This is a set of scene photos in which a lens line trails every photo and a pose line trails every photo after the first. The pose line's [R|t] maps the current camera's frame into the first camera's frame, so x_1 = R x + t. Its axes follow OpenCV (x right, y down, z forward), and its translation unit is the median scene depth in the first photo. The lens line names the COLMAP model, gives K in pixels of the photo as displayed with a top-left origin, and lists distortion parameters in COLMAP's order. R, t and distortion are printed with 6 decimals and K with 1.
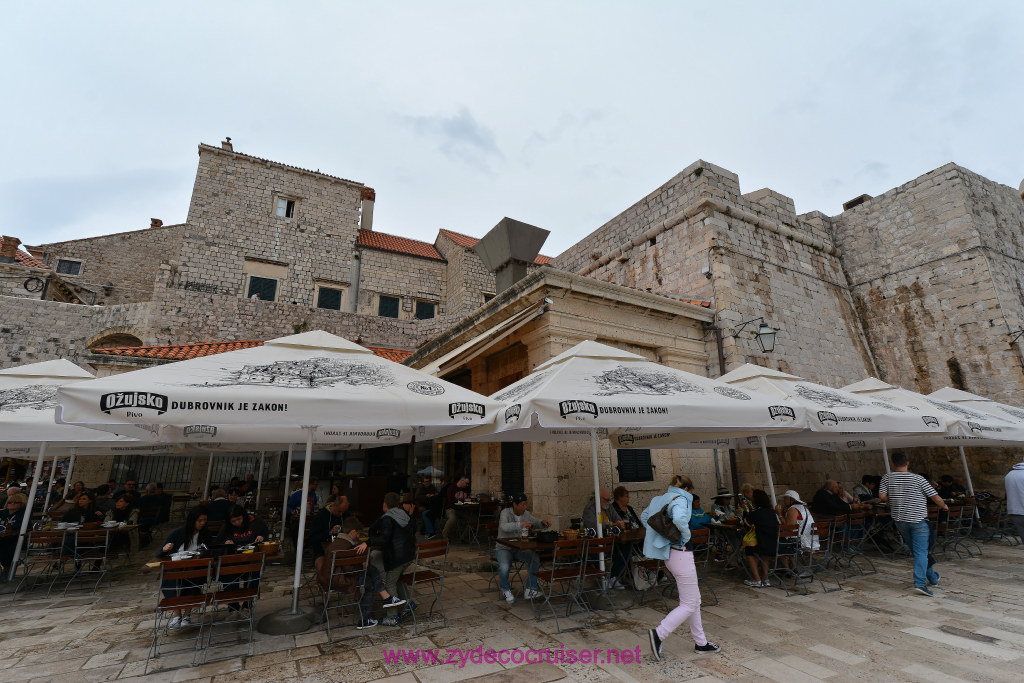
lens RADIAL K [[440.9, 0, 508.4], [0, 440.9, 341.6], [0, 0, 1]] dist [0.000216, -0.002726]
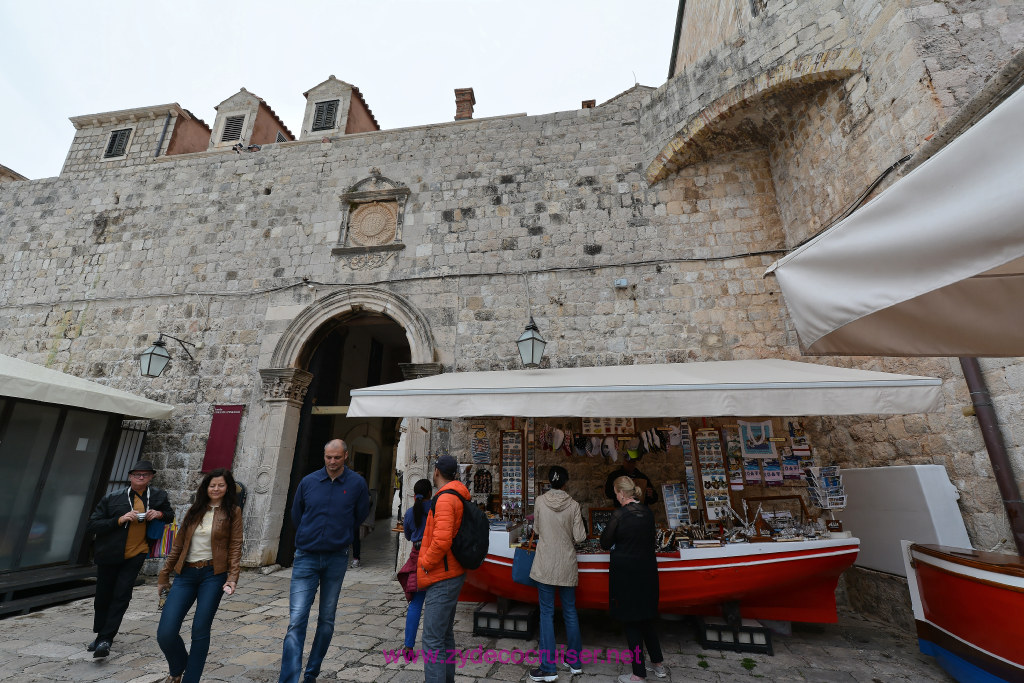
lens RADIAL K [[440.9, 0, 513.0], [0, 440.9, 340.9], [0, 0, 1]] dist [0.000216, -0.002726]
pose [[0.788854, -0.172163, -0.589974, -0.864786], [0.152400, 0.984777, -0.083598, 0.178363], [0.595385, -0.023966, 0.803083, 0.603709]]
